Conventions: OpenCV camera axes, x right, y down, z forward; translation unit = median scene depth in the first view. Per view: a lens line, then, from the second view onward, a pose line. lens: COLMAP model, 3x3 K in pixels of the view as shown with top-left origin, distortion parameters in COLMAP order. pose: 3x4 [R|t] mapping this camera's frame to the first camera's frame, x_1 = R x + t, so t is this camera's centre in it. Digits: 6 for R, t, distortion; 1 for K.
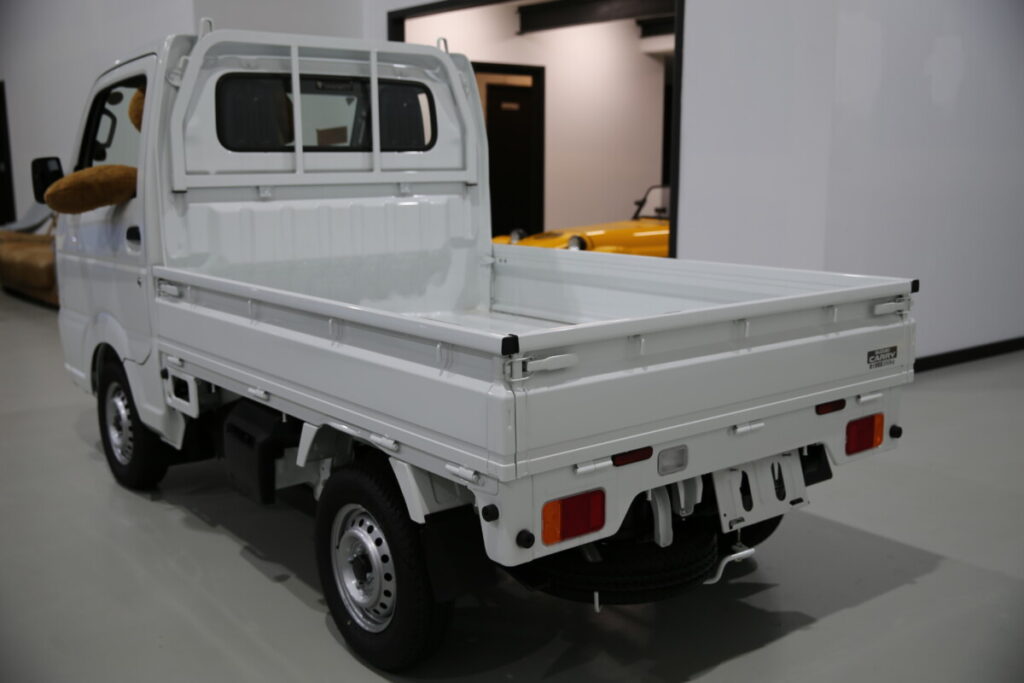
lens RADIAL K [[1046.0, 0, 511.2], [0, 1046.0, 340.8], [0, 0, 1]] dist [0.023599, 0.000000]
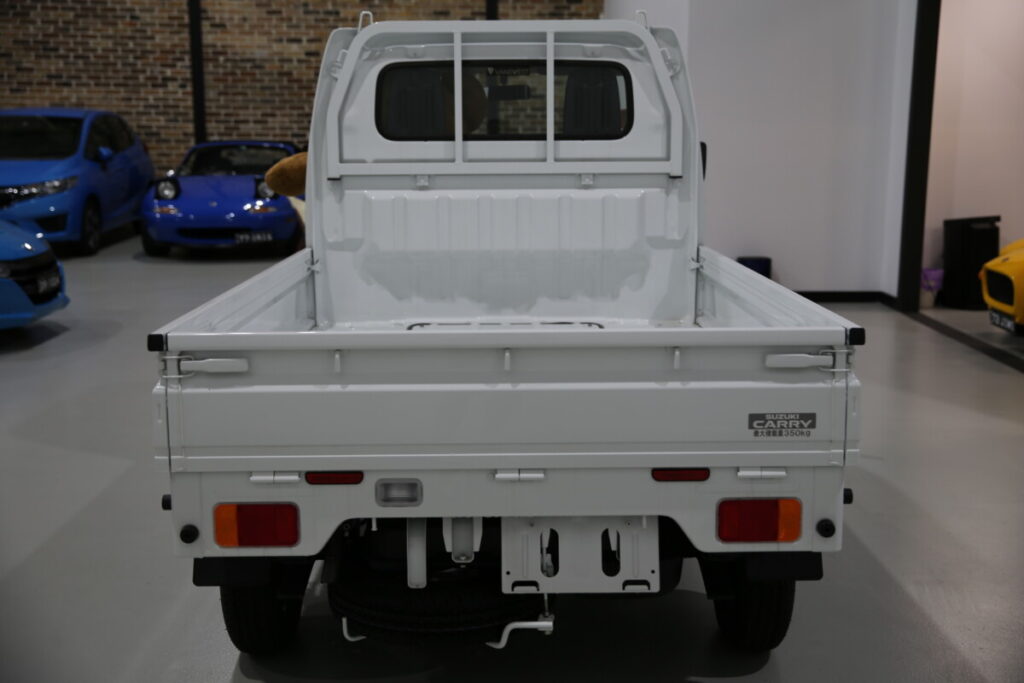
lens RADIAL K [[1209.1, 0, 511.5], [0, 1209.1, 342.3], [0, 0, 1]] dist [0.068119, 0.000000]
pose [[0.790759, 0.107197, -0.602668, 0.573161], [-0.104822, 0.993717, 0.039217, -0.045436], [0.603085, 0.032162, 0.797028, 0.142460]]
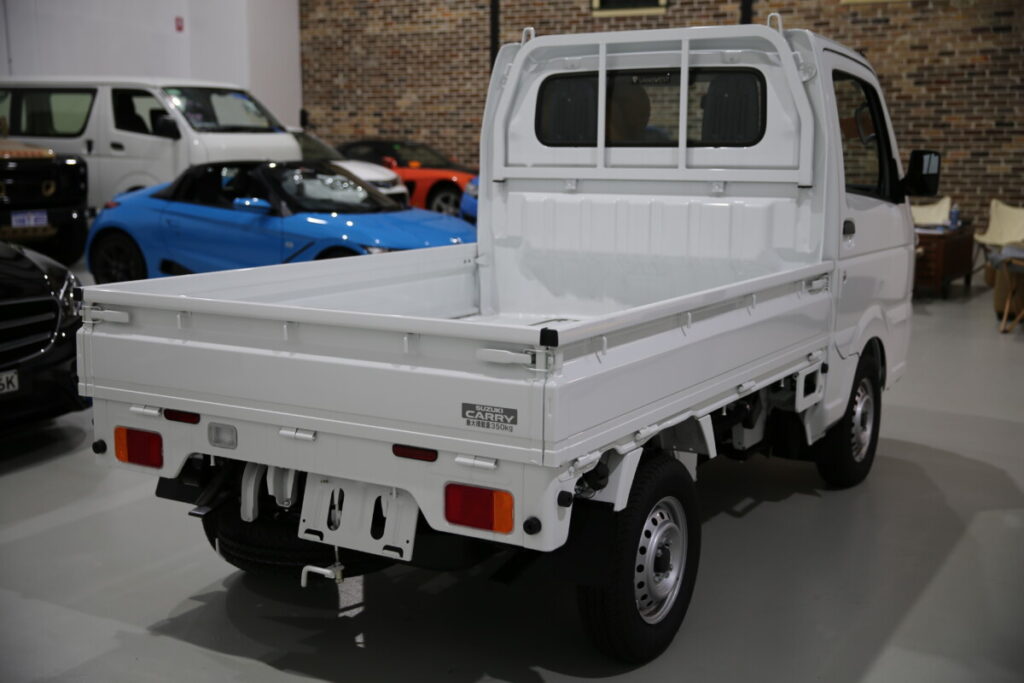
lens RADIAL K [[1209.1, 0, 509.8], [0, 1209.1, 340.7], [0, 0, 1]] dist [0.068119, 0.000000]
pose [[0.354443, 0.155790, -0.922008, 0.942158], [-0.165219, 0.980944, 0.102234, -0.107705], [0.920366, 0.116097, 0.373428, 0.530905]]
